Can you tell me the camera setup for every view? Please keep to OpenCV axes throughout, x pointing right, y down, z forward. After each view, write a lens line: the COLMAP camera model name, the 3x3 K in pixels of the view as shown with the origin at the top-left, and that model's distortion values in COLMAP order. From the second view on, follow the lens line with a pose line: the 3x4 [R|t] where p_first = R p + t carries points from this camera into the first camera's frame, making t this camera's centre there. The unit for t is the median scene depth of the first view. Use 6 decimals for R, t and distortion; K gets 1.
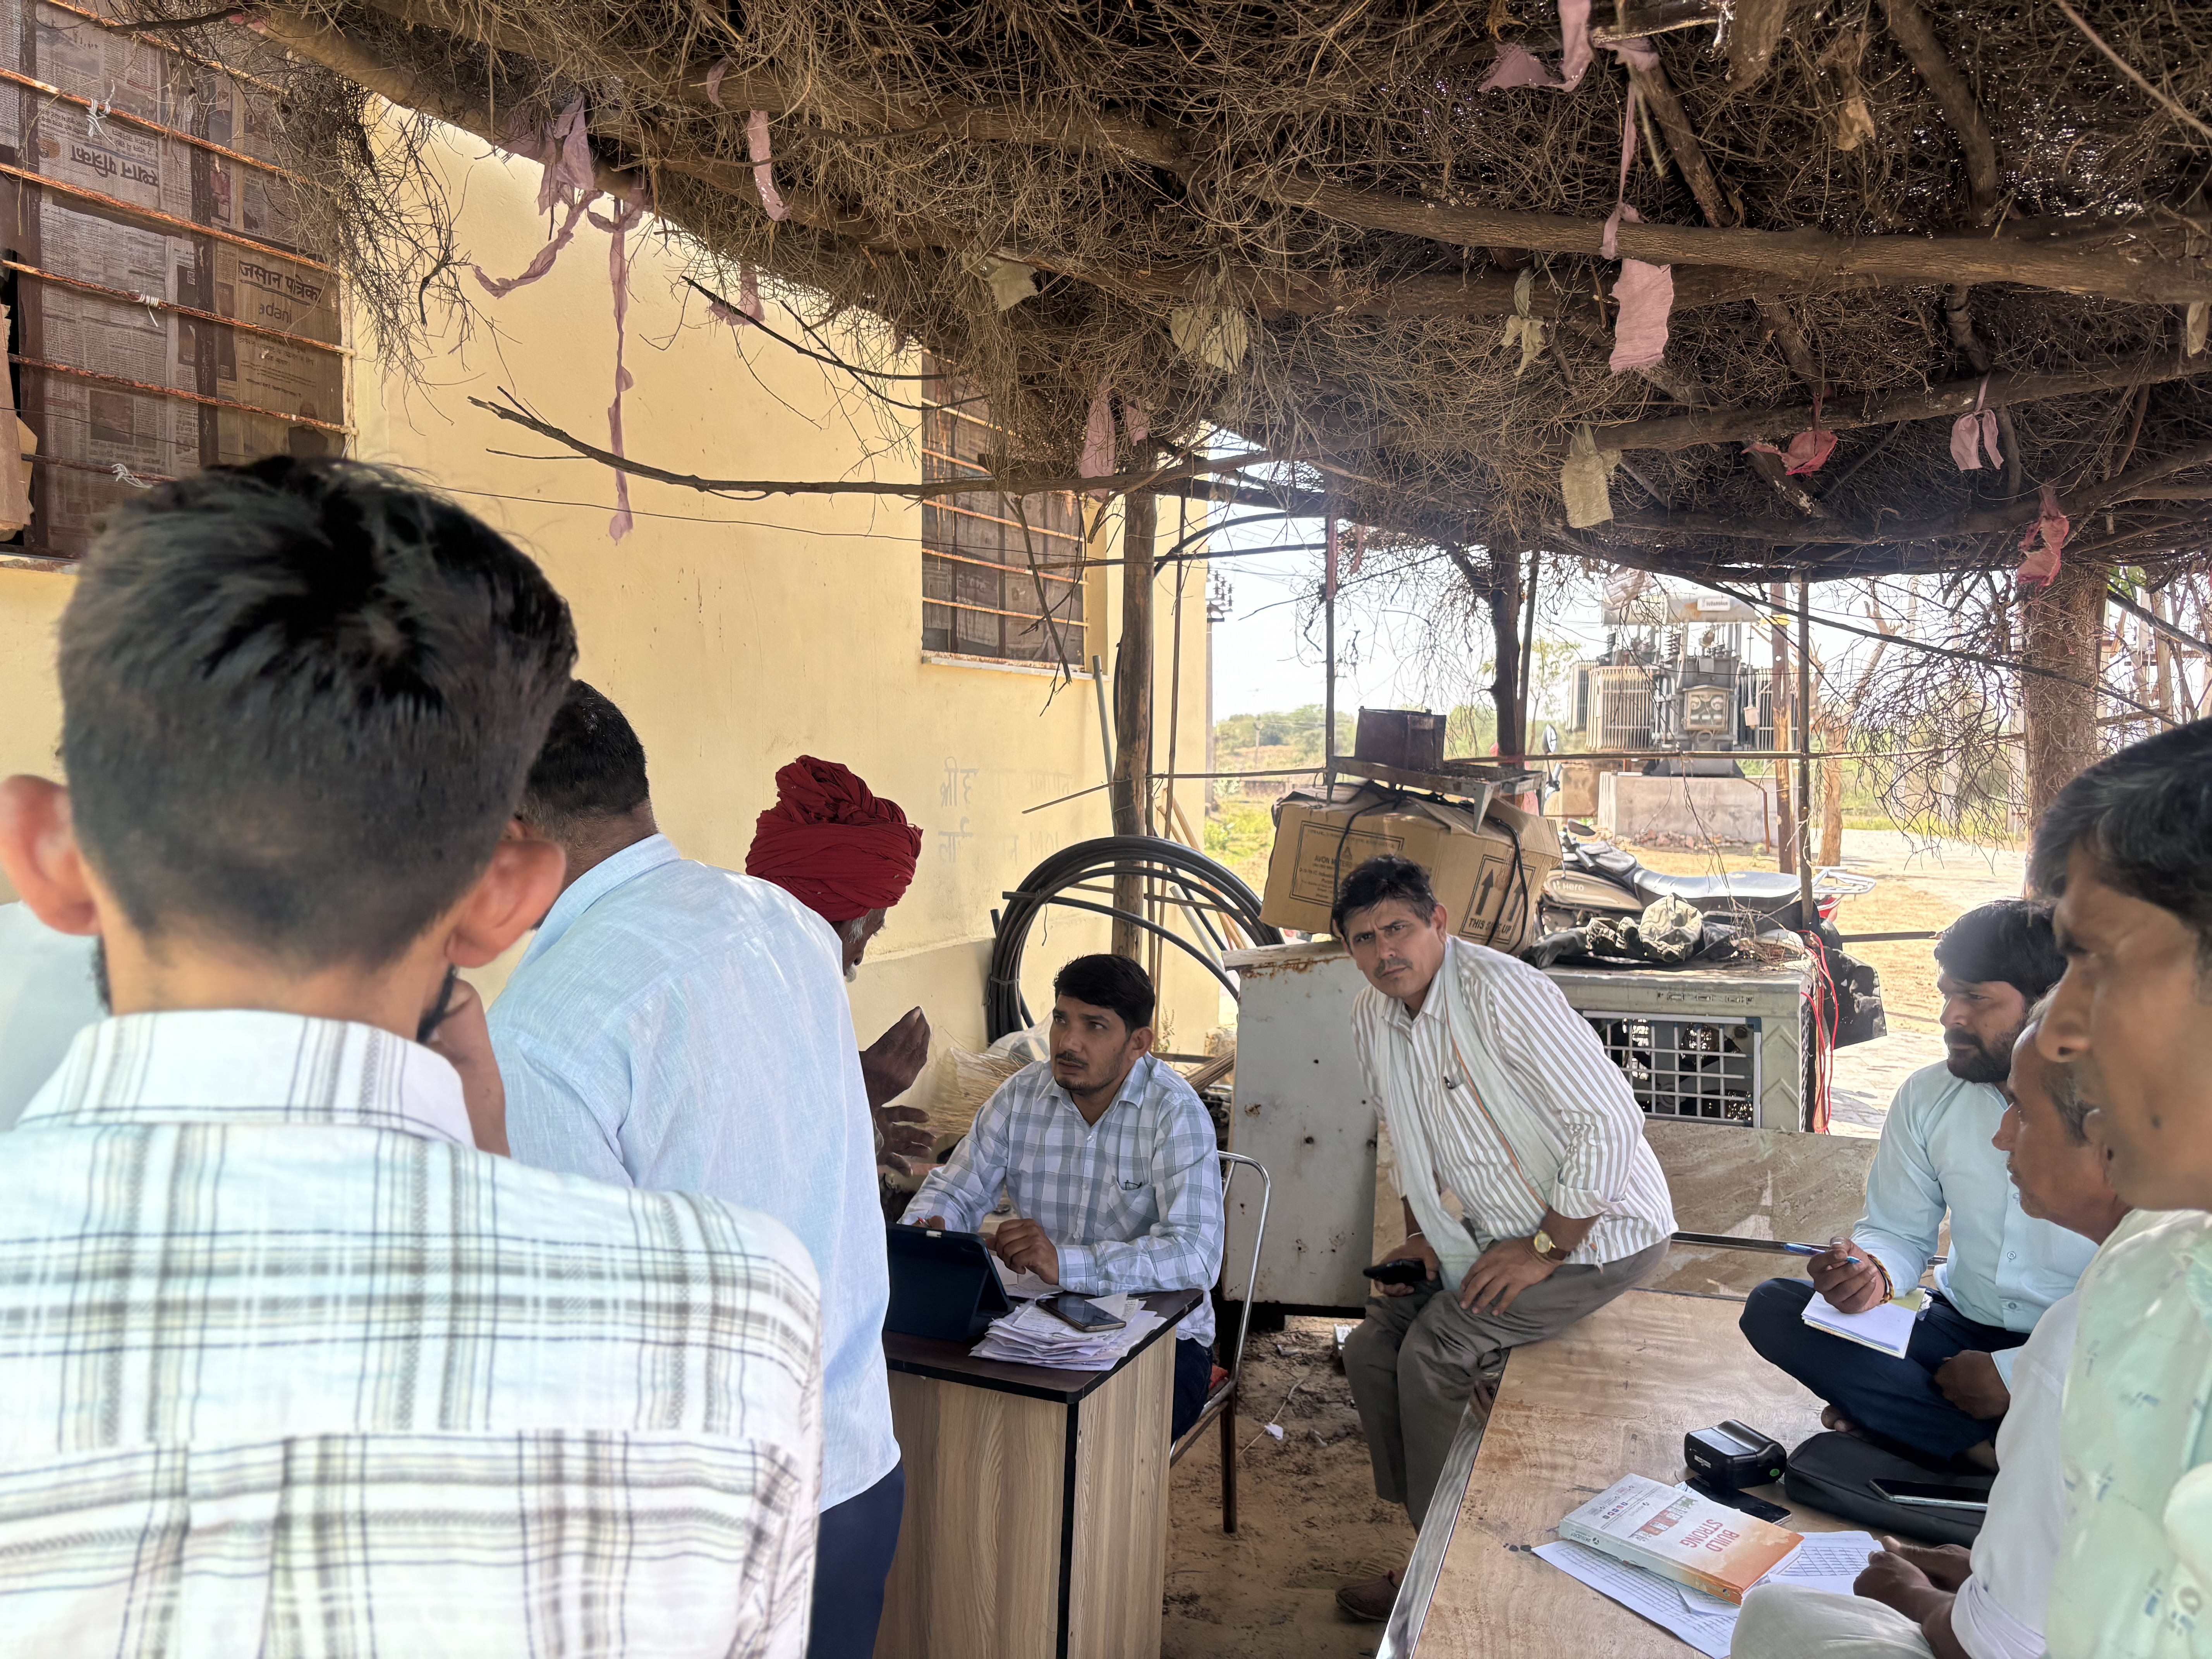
lens RADIAL K [[1693.1, 0, 1102.9], [0, 1693.1, 829.7], [0, 0, 1]] dist [0.024344, -0.031810]
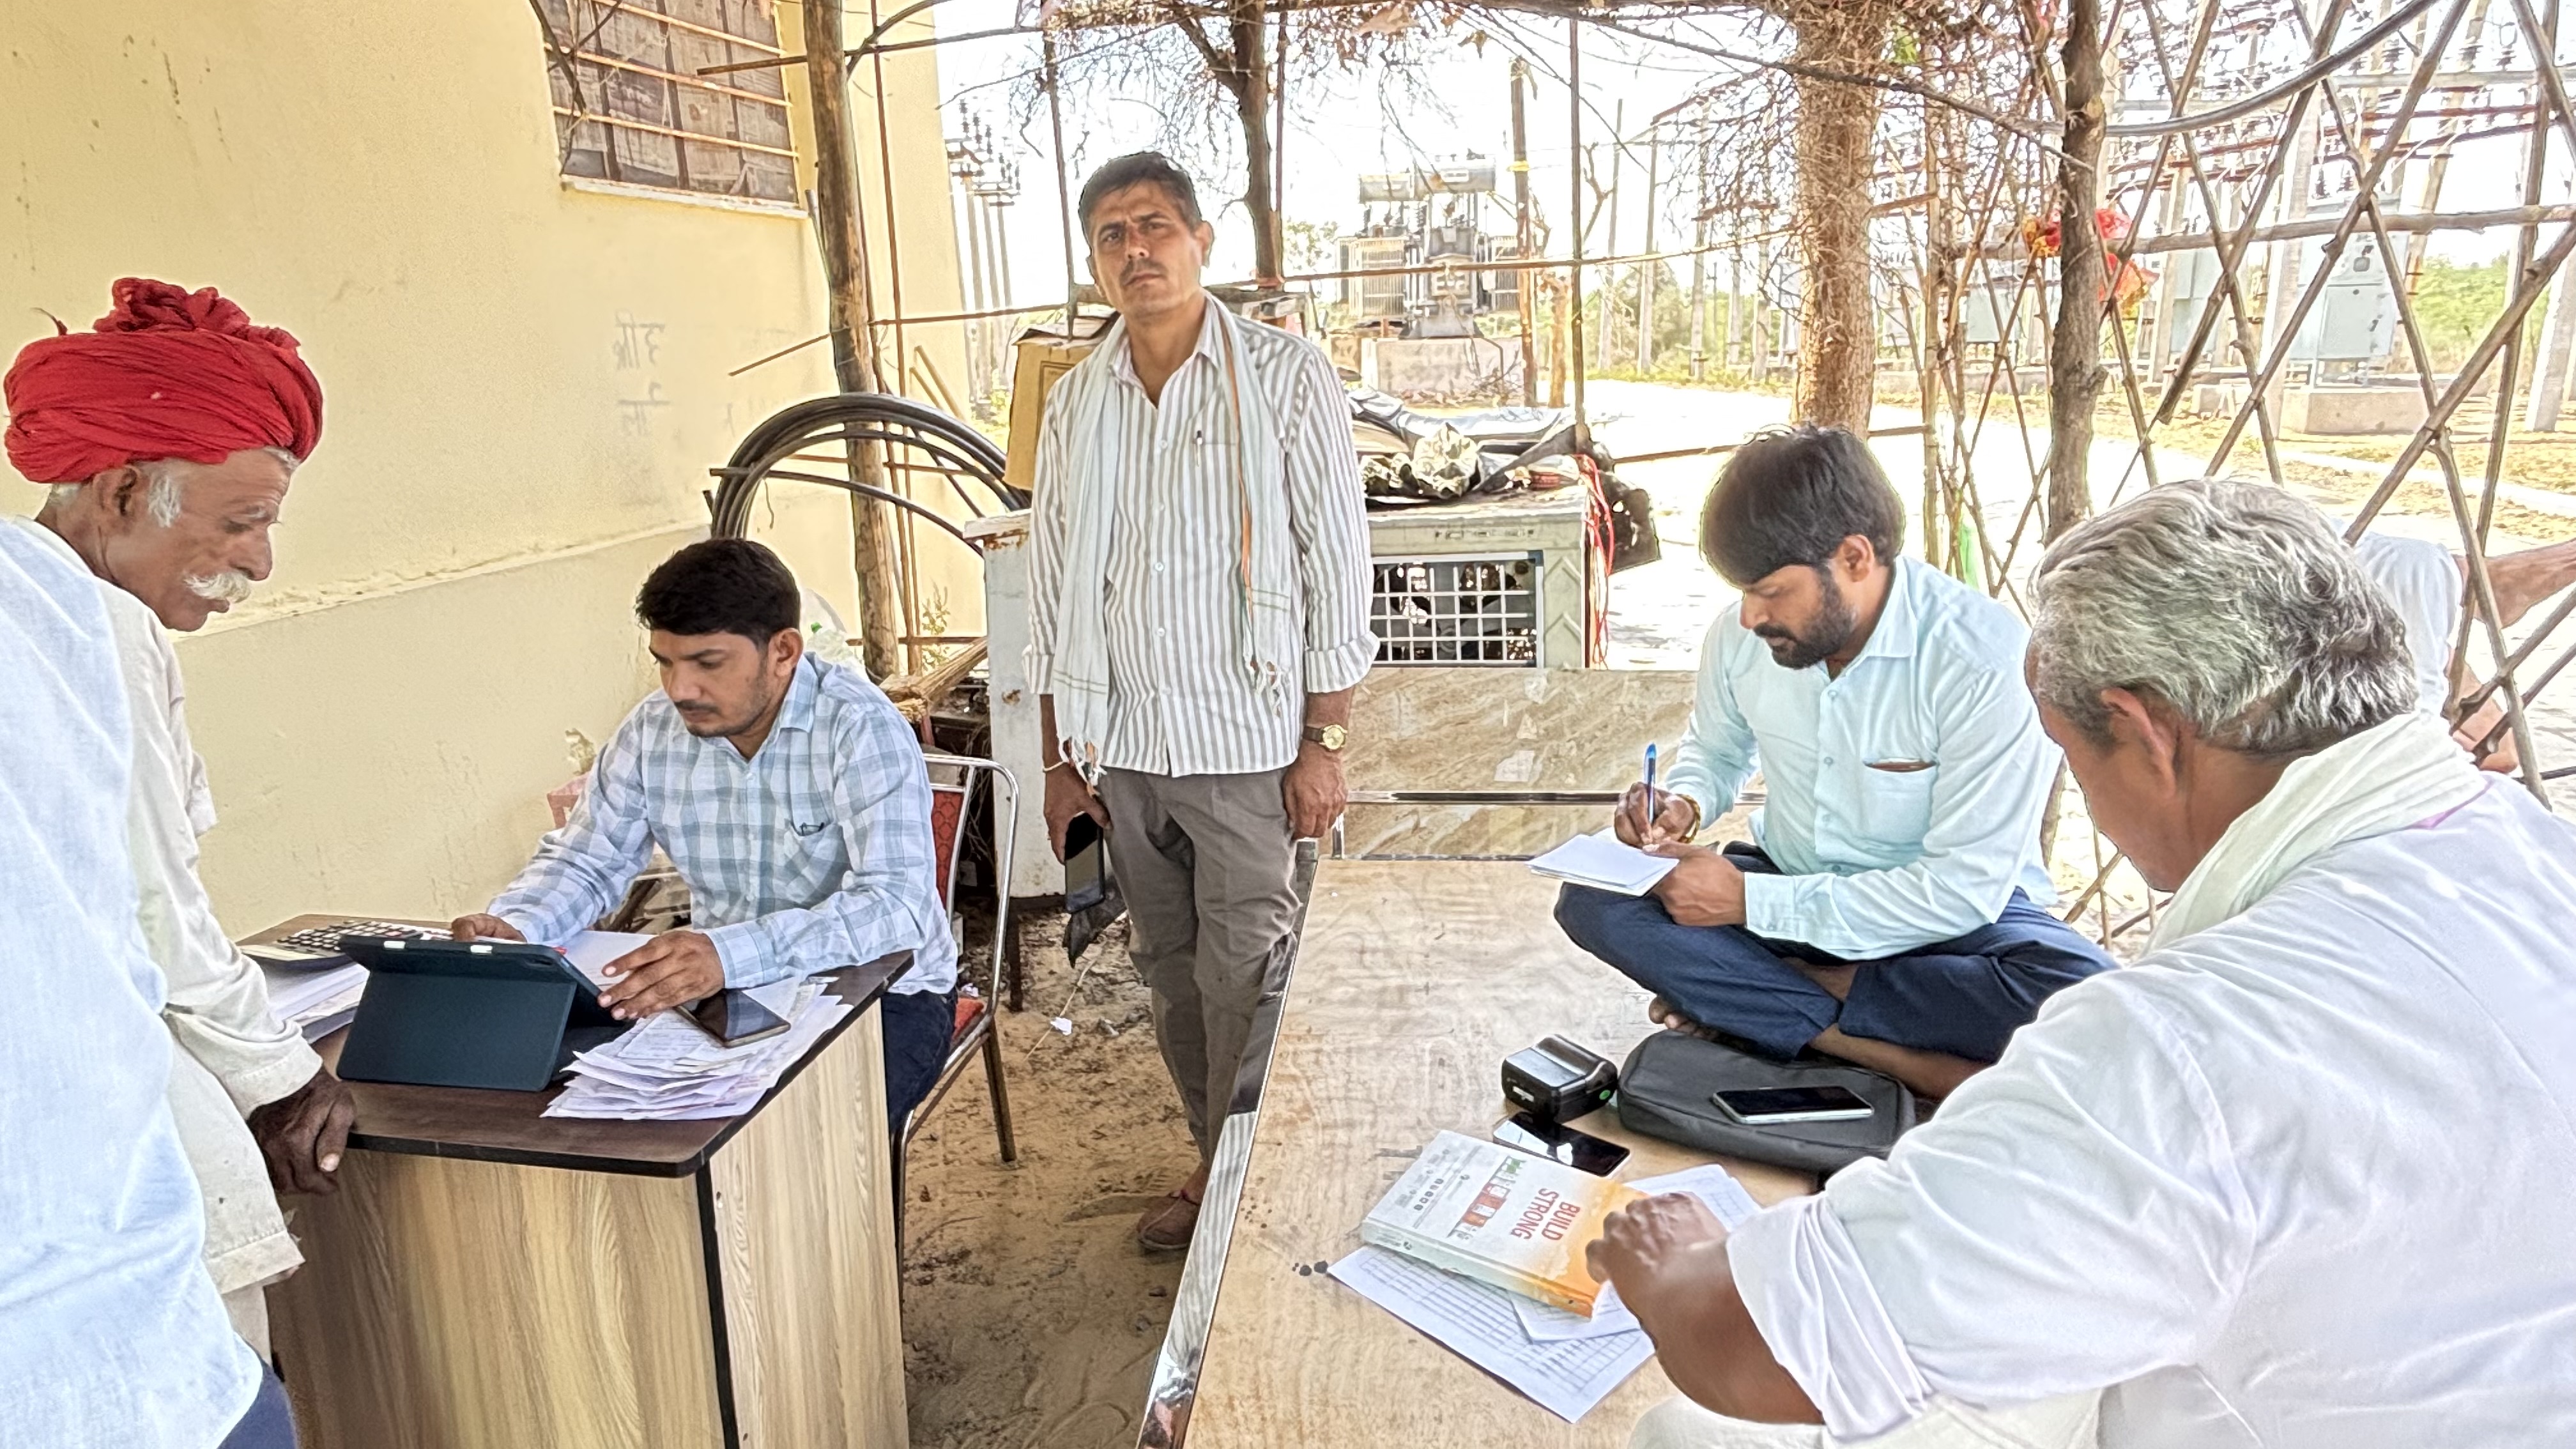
lens RADIAL K [[1512.4, 0, 1289.4], [0, 1512.4, 720.9], [0, 0, 1]] dist [0.026965, -0.000798]
pose [[0.970730, -0.097672, 0.219415, 0.054962], [0.051095, 0.976645, 0.208697, 0.019384], [-0.234675, -0.191378, 0.953049, 0.200773]]
